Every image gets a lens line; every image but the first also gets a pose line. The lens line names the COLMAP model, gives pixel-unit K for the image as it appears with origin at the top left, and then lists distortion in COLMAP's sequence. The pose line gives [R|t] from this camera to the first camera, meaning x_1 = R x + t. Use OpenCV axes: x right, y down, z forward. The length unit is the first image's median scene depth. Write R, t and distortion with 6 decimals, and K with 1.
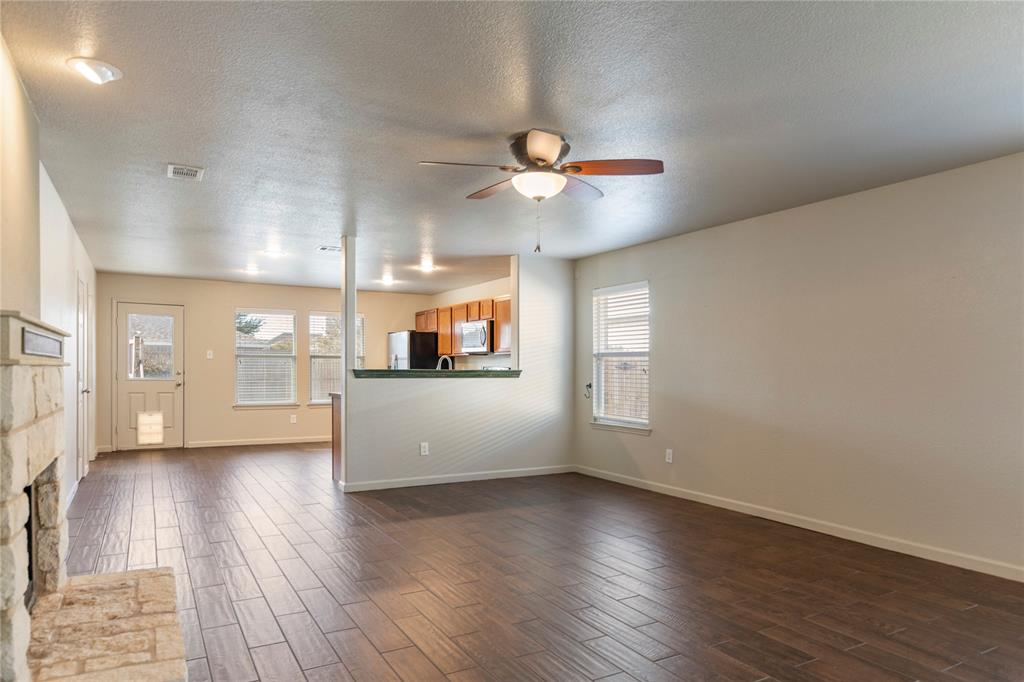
lens RADIAL K [[626.6, 0, 510.9], [0, 626.6, 374.6], [0, 0, 1]] dist [0.002036, -0.000479]
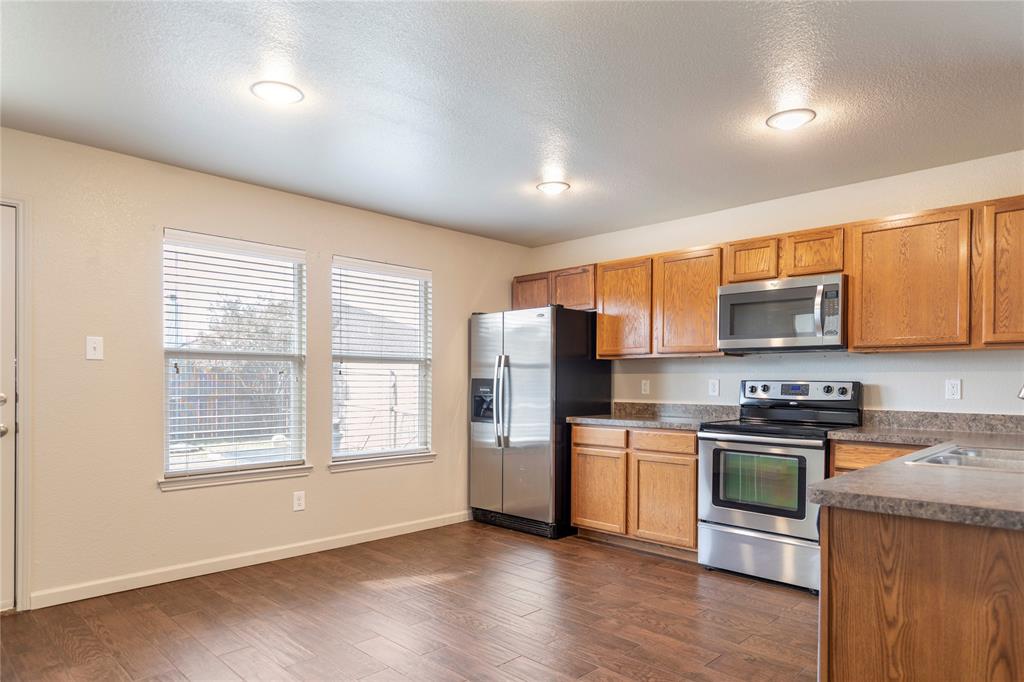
lens RADIAL K [[626.6, 0, 510.9], [0, 626.6, 374.6], [0, 0, 1]] dist [0.002036, -0.000479]
pose [[0.967877, 0.004235, 0.251388, -0.309882], [-0.001125, 0.999921, -0.012514, -0.010965], [-0.251421, 0.011829, 0.967806, 0.533333]]
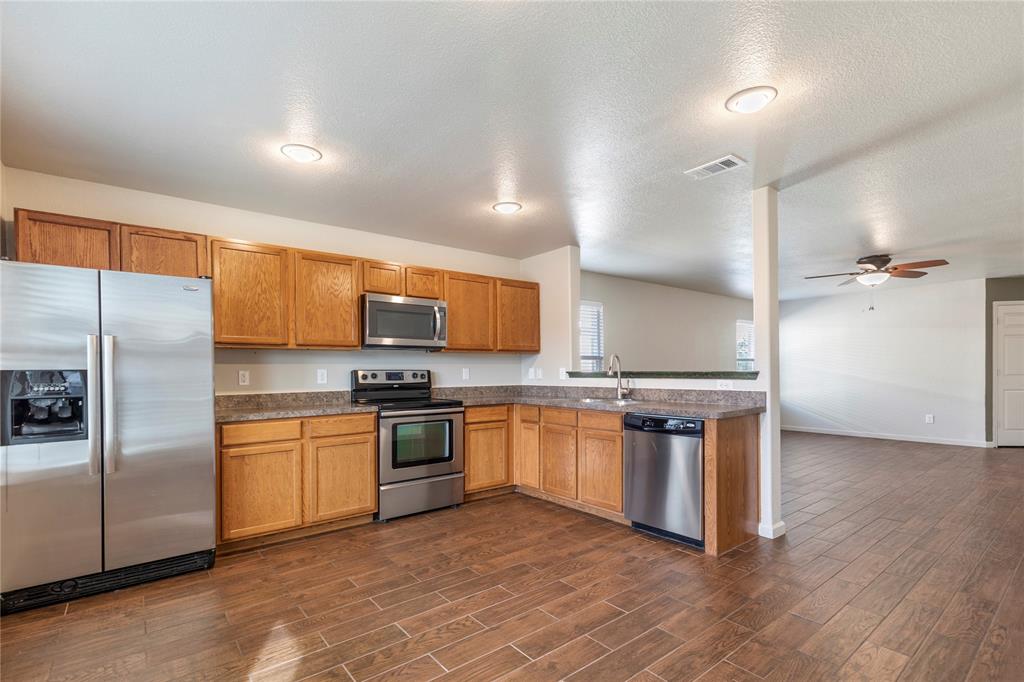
lens RADIAL K [[462.1, 0, 510.9], [0, 462.1, 373.9], [0, 0, 1]] dist [-0.000877, -0.000217]
pose [[-0.127278, -0.007833, 0.991836, -0.460707], [0.013605, 0.999861, 0.009643, -0.011295], [-0.991774, 0.014721, -0.127154, 0.835812]]
